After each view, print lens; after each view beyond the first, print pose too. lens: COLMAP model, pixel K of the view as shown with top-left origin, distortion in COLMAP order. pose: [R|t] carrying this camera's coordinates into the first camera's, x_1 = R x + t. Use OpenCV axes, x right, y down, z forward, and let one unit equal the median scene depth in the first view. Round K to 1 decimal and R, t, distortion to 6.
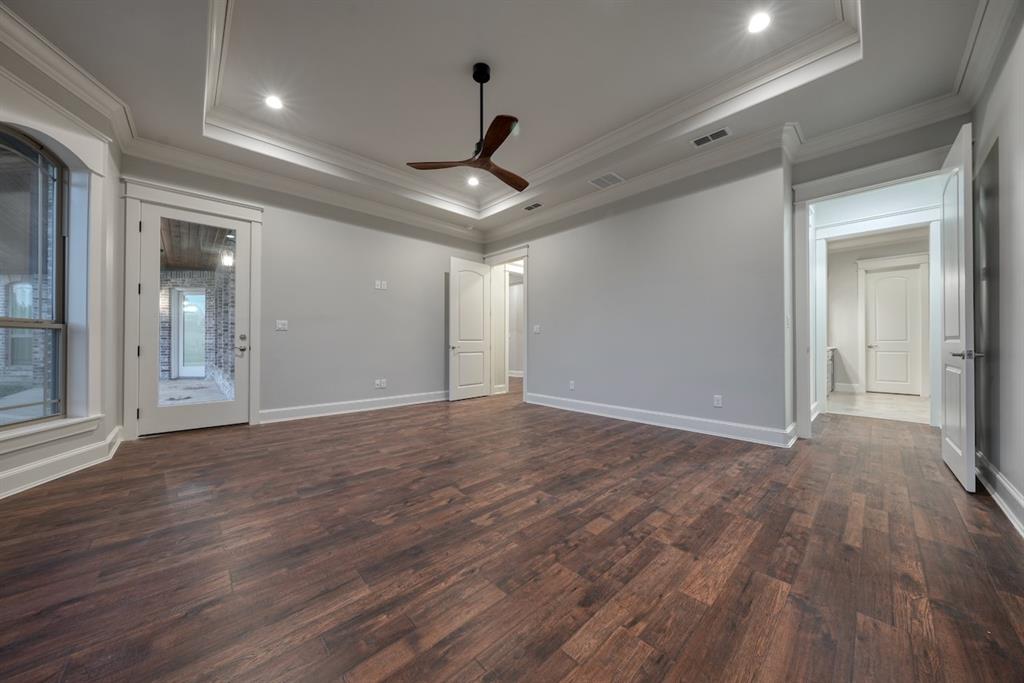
lens RADIAL K [[344.2, 0, 512.0], [0, 344.2, 341.5], [0, 0, 1]] dist [-0.001790, 0.000124]
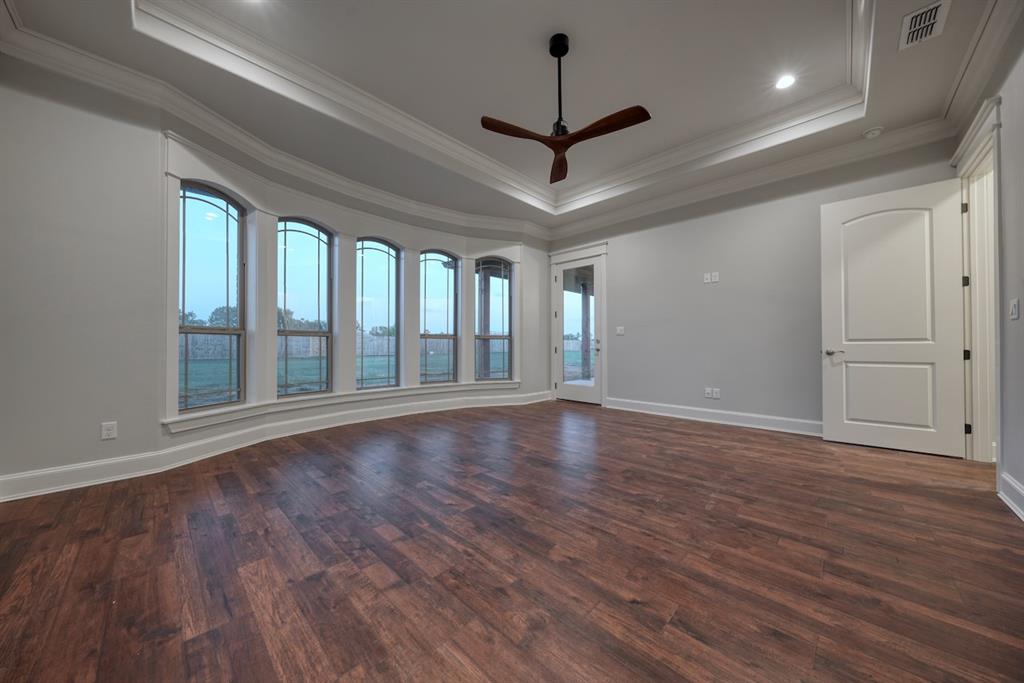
lens RADIAL K [[344.2, 0, 512.0], [0, 344.2, 341.5], [0, 0, 1]] dist [-0.001790, 0.000124]
pose [[0.054192, -0.011474, -0.998465, 1.048405], [0.005381, 0.999923, -0.011199, 0.004786], [0.998516, -0.004765, 0.054250, 1.086243]]
